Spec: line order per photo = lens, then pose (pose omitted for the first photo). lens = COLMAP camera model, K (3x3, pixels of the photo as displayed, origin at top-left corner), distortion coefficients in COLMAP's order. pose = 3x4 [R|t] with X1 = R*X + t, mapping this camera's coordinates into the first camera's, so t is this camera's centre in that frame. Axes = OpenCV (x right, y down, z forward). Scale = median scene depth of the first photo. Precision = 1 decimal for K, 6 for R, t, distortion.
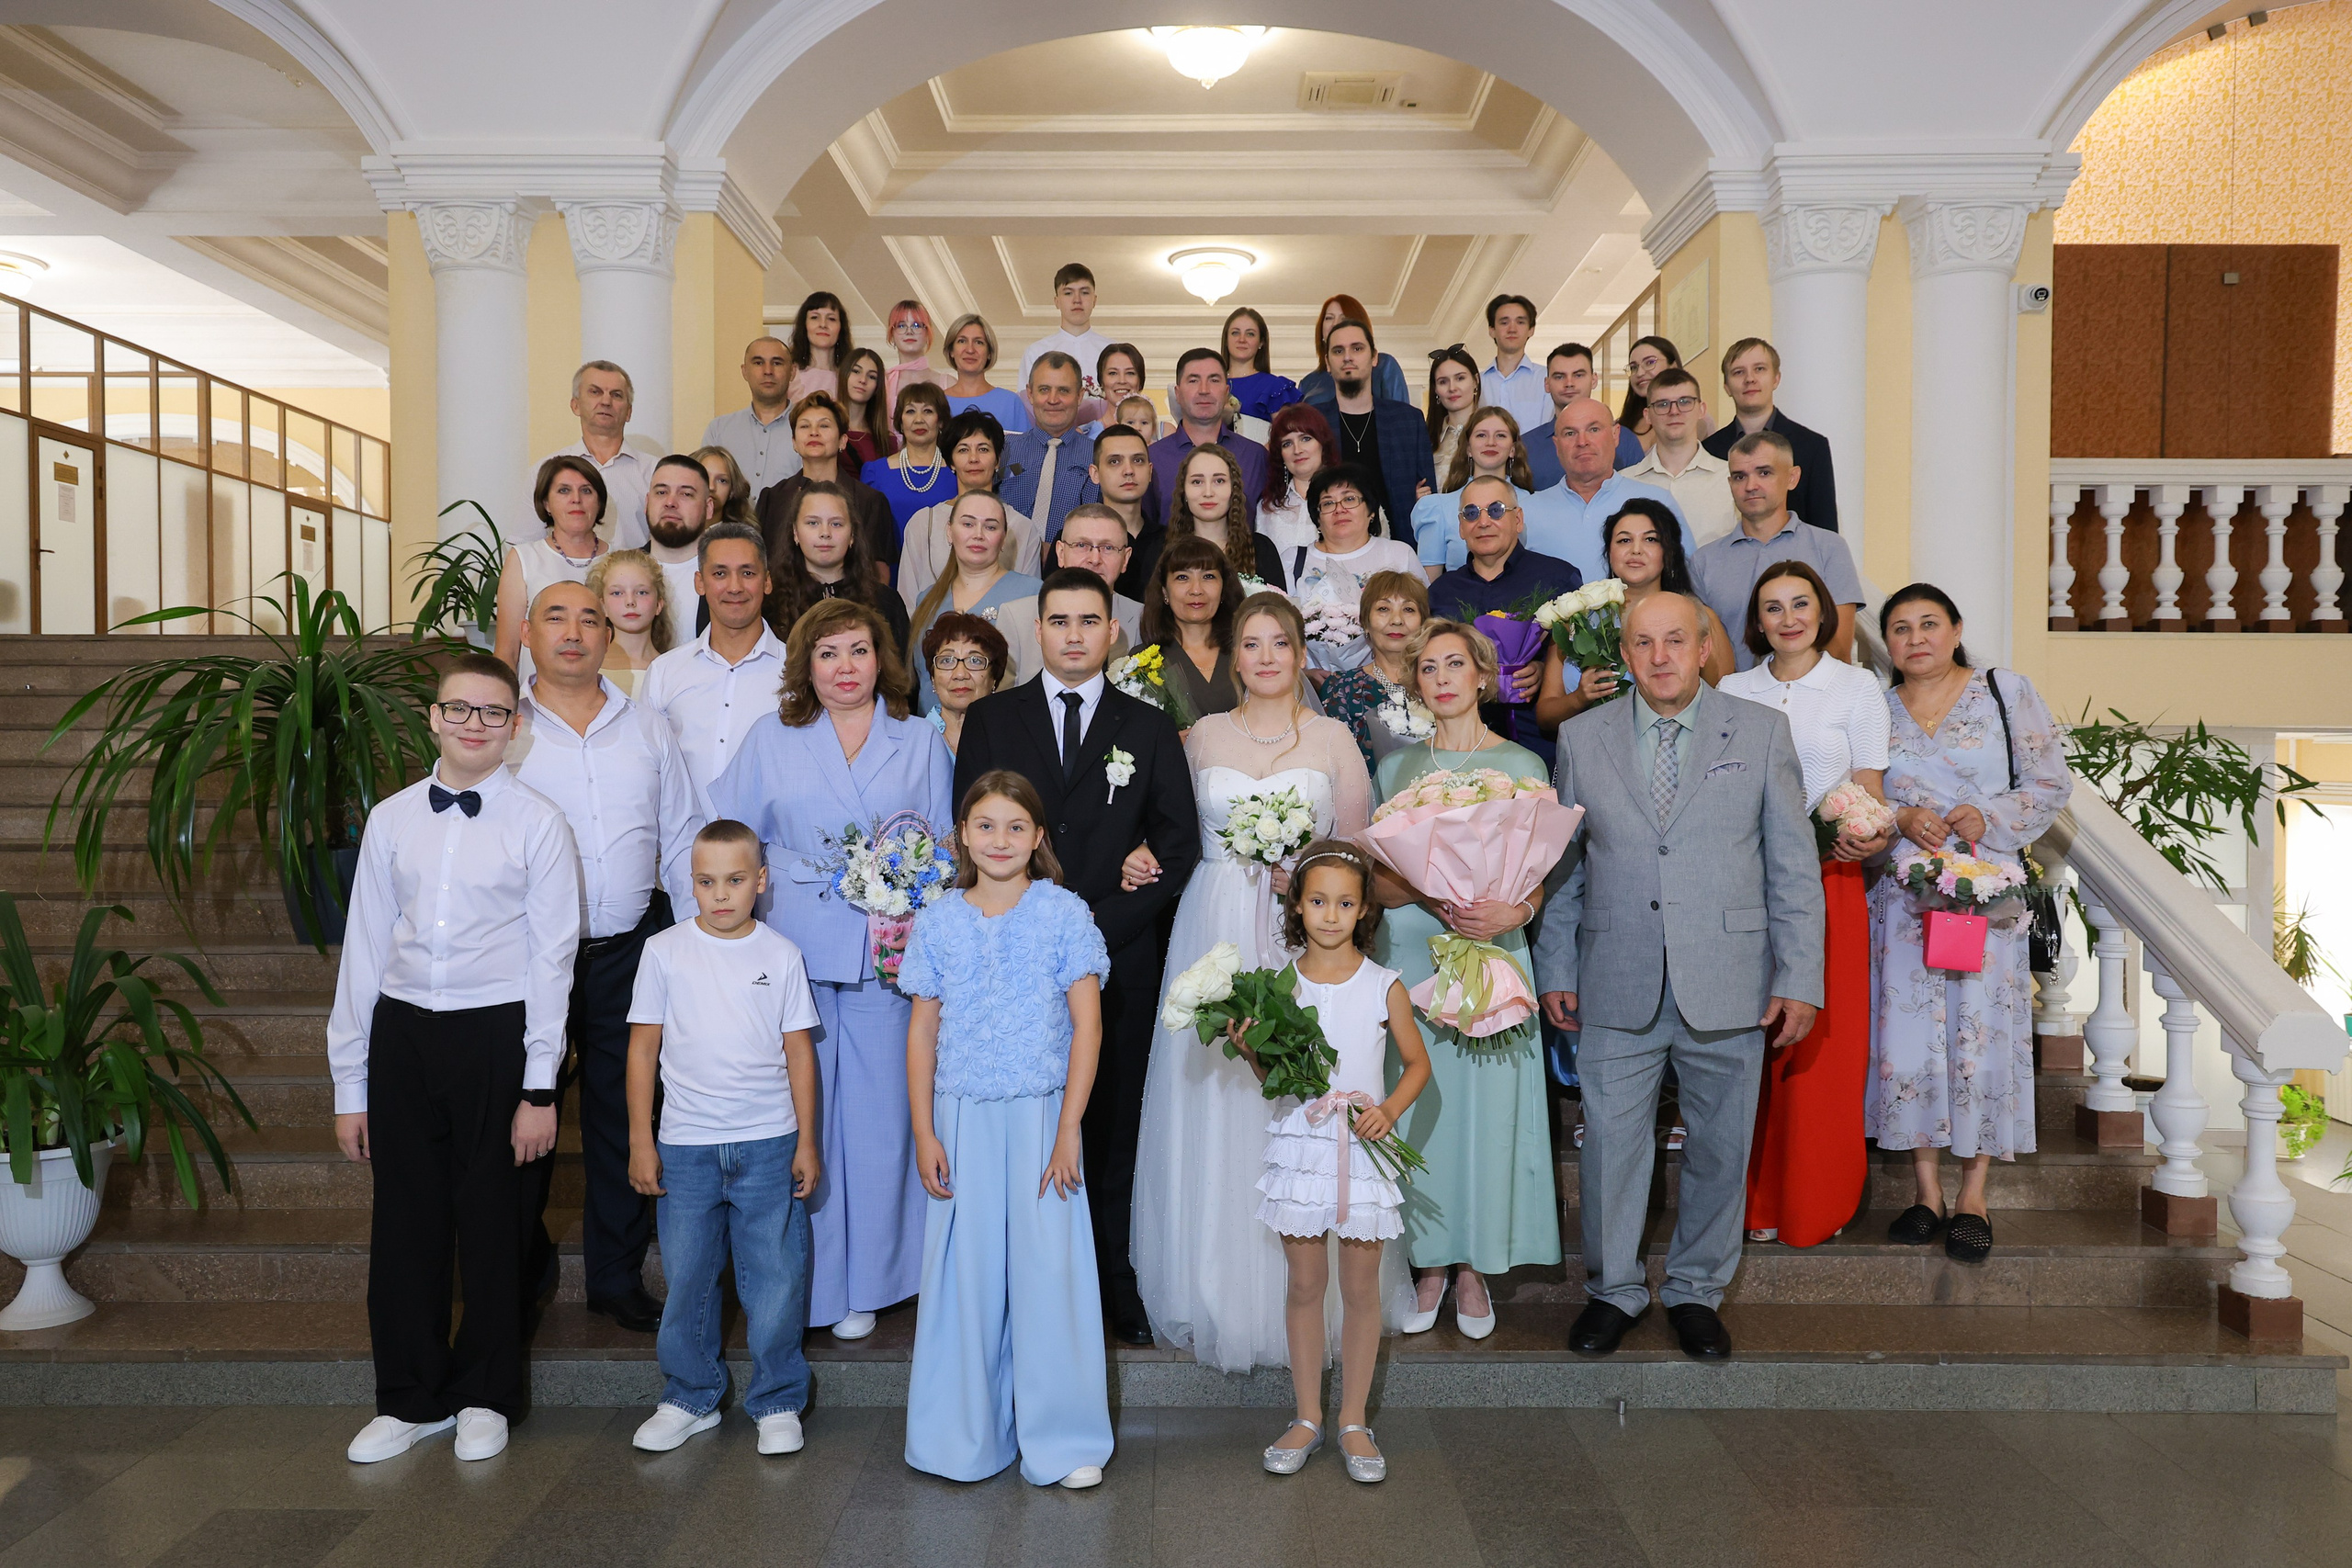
lens RADIAL K [[1713.7, 0, 1176.0], [0, 1713.7, 784.0], [0, 0, 1]] dist [0.010379, 0.003124]
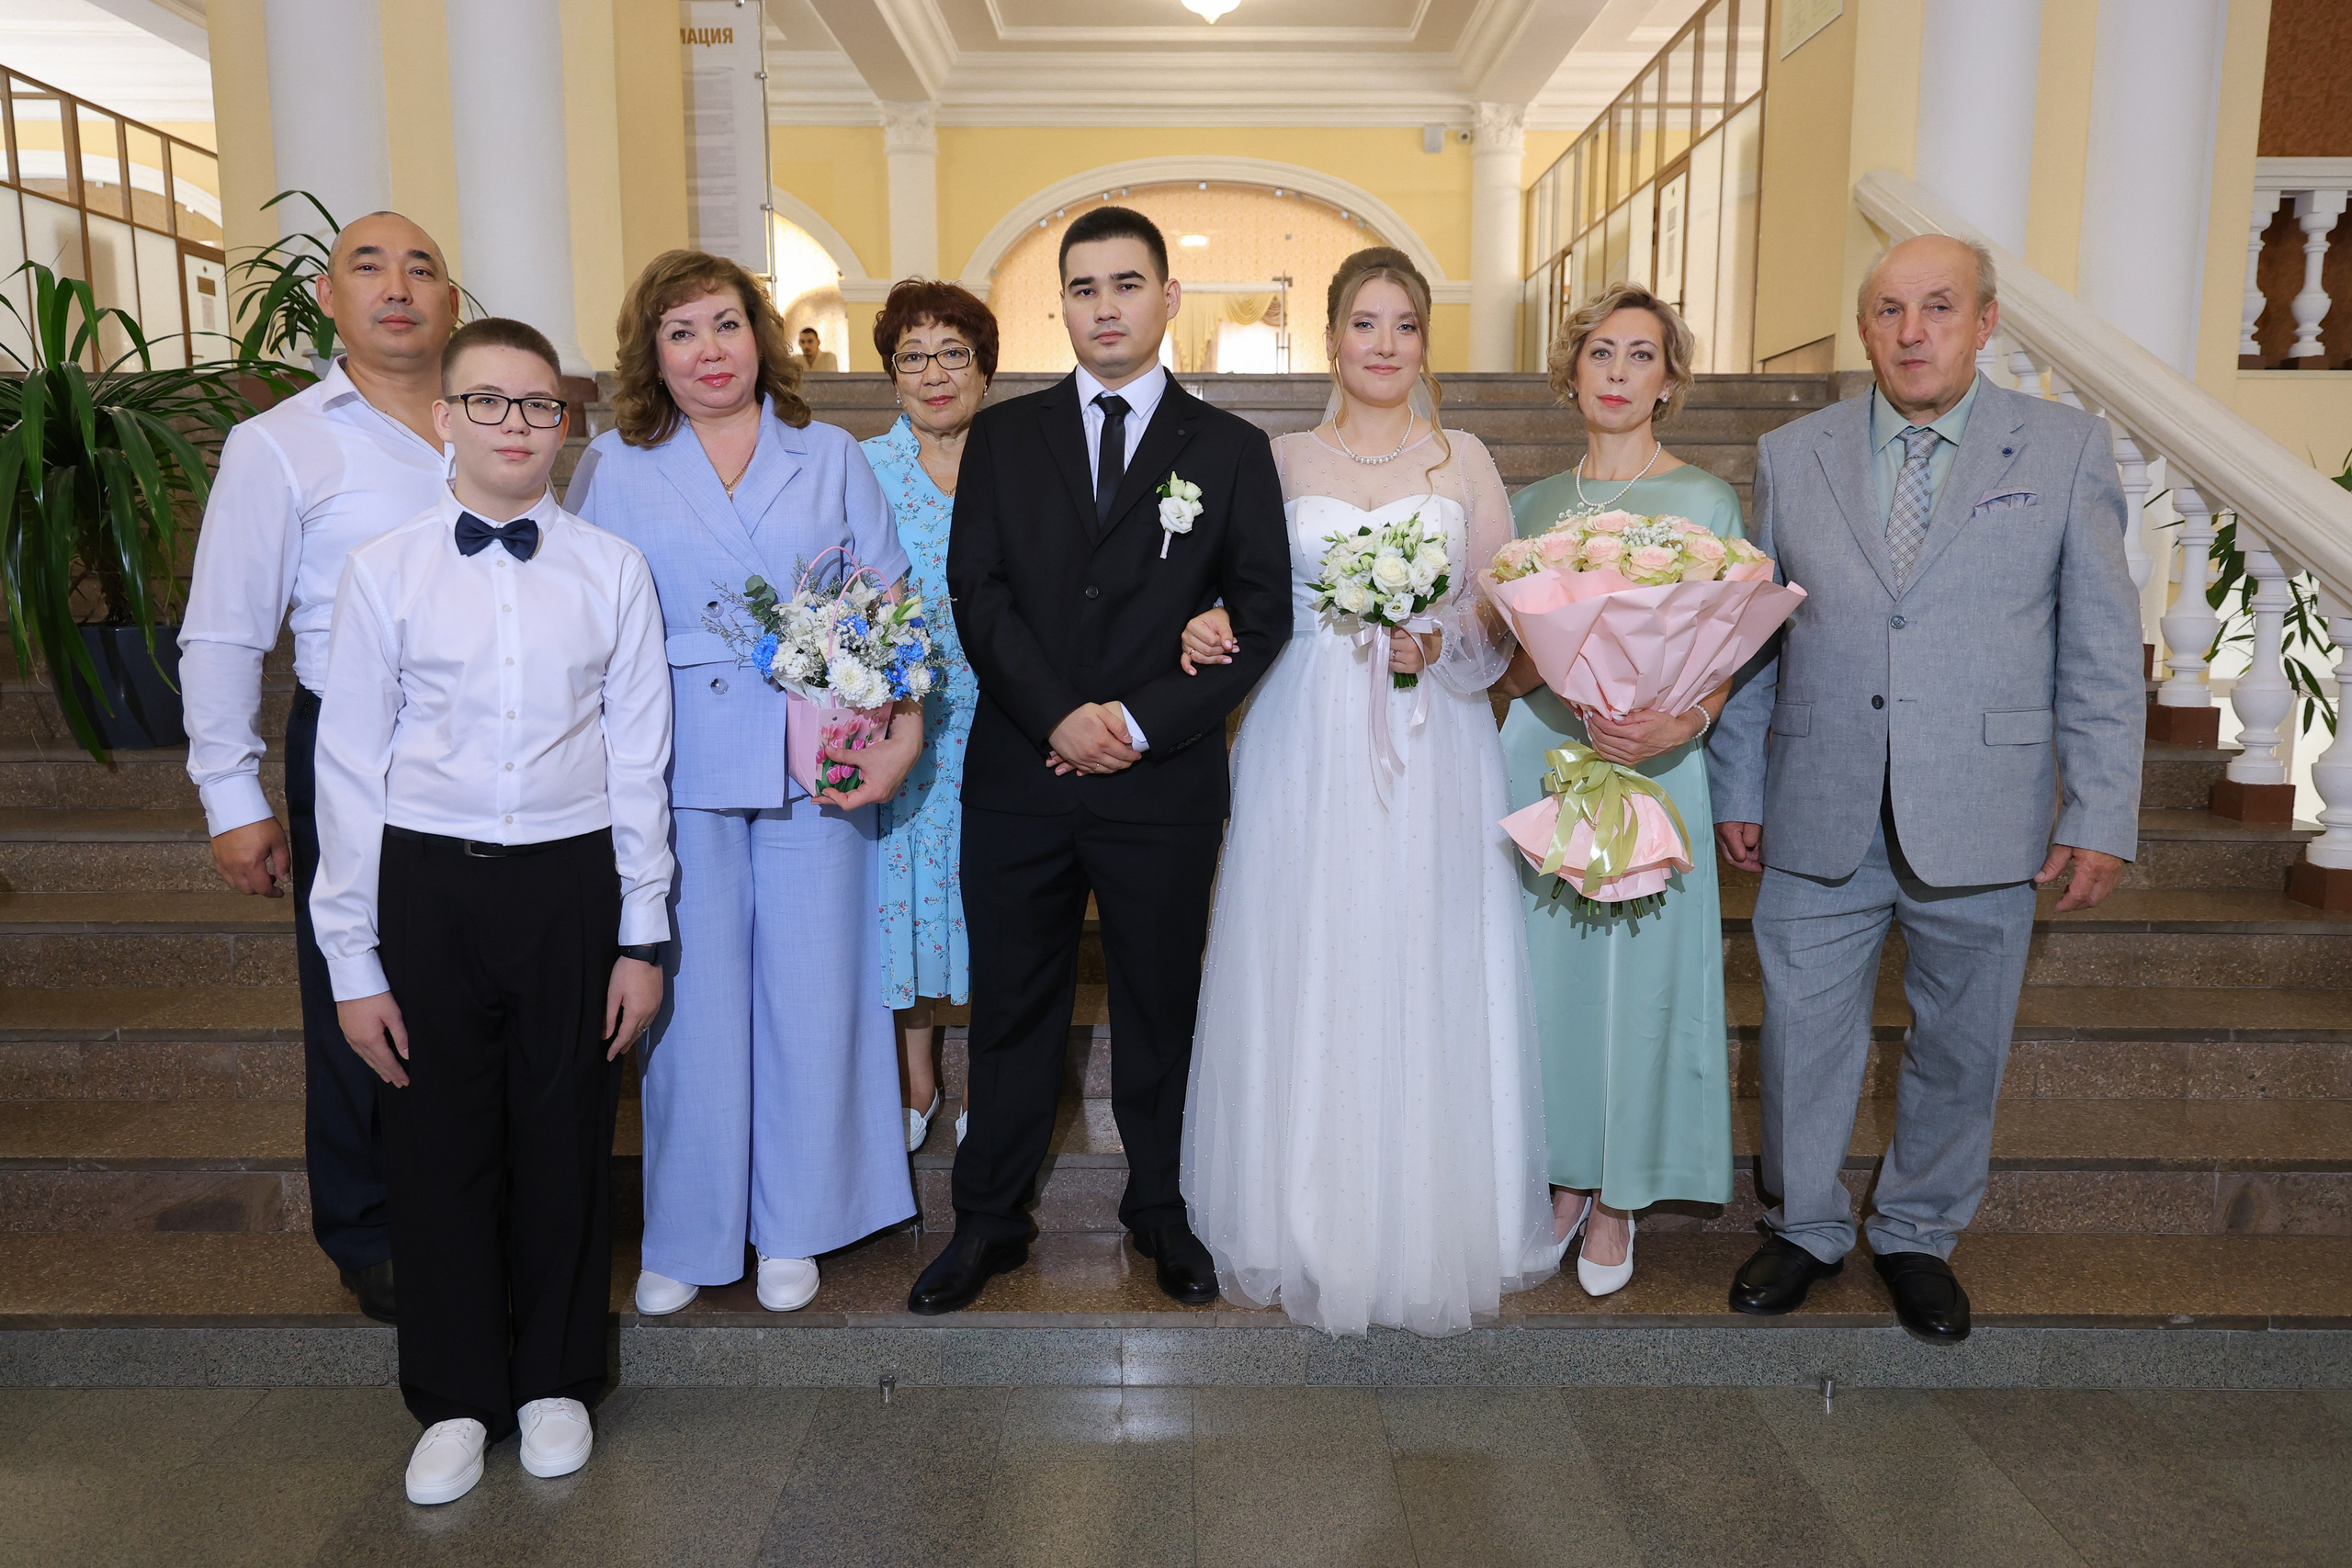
lens RADIAL K [[1736.4, 0, 1176.0], [0, 1736.4, 784.0], [0, 0, 1]] dist [0.010299, 0.004944]
pose [[0.999970, -0.000275, 0.007699, -0.021073], [-0.000640, 0.992940, 0.118612, 0.018900], [-0.007678, -0.118614, 0.992911, 0.270118]]
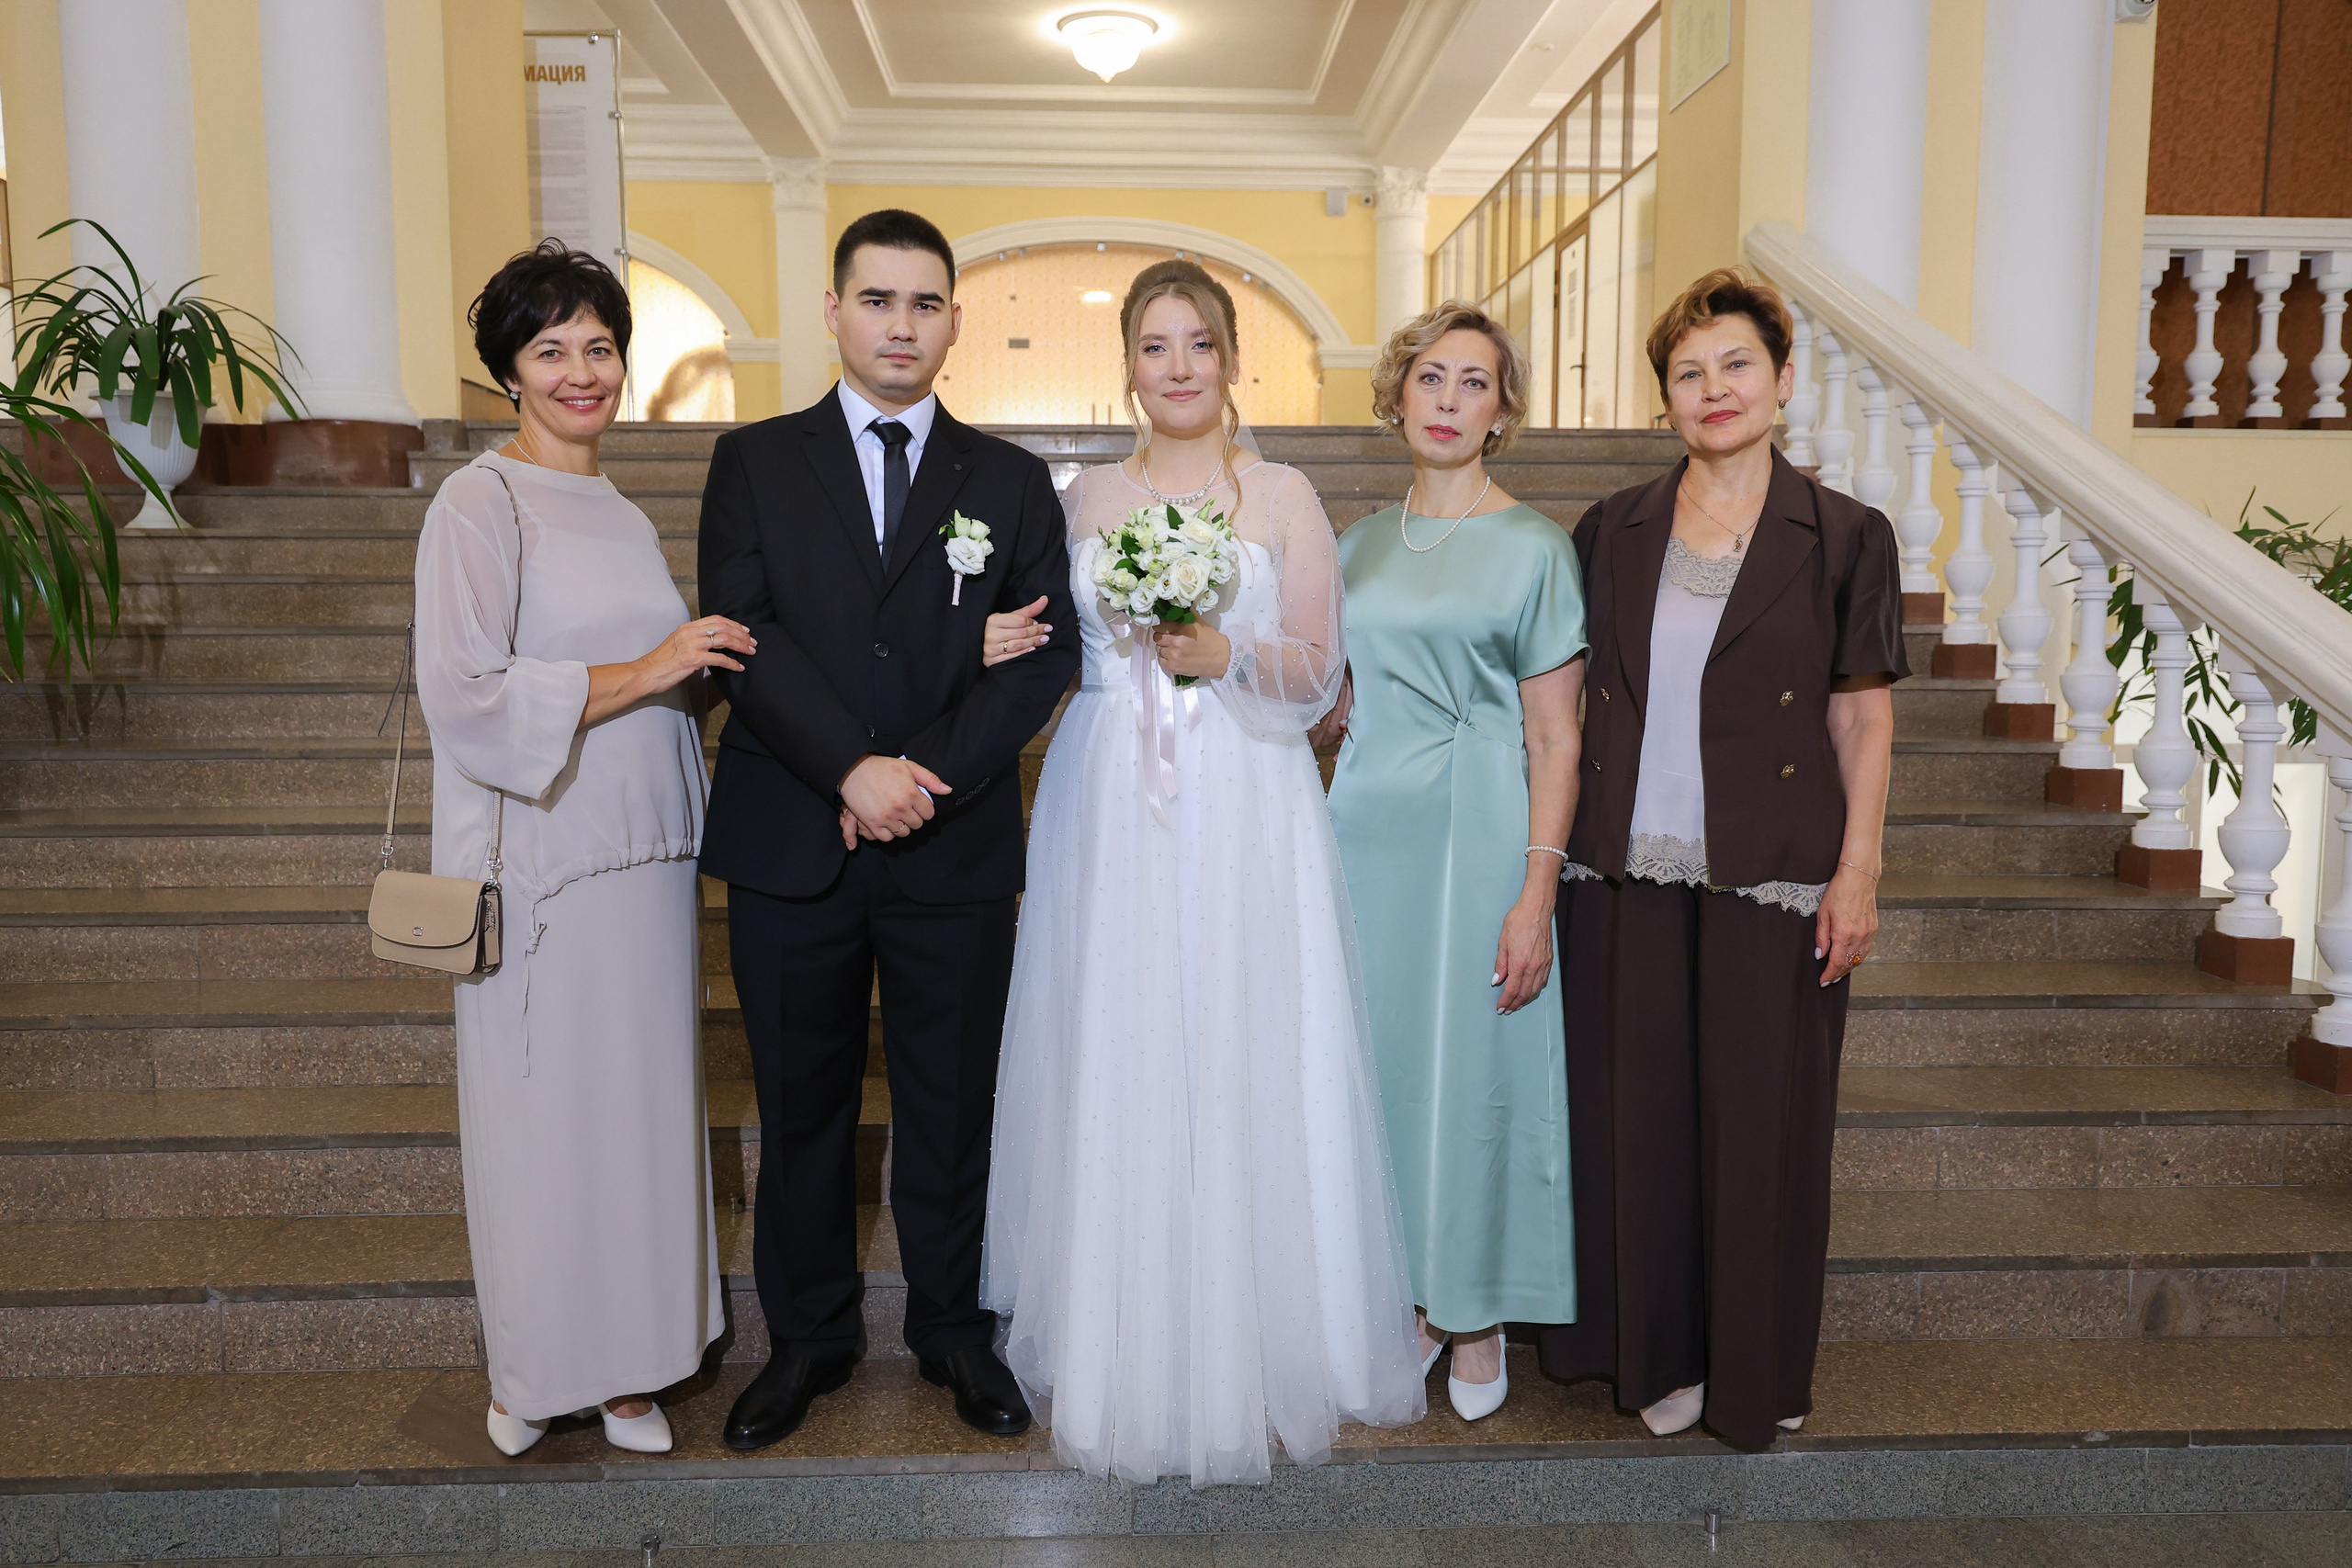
lens RADIAL K [[1781.2, 0, 1176.0], [0, 1781.2, 784.0], [0, 0, 1]] dist [0.011804, -0.000674]
pose [[0.998442, -0.003953, 0.055661, 0.016301], [-0.000263, 0.997142, 0.075543, 0.028536], [-0.055800, -0.075440, 0.995588, 0.322834]]
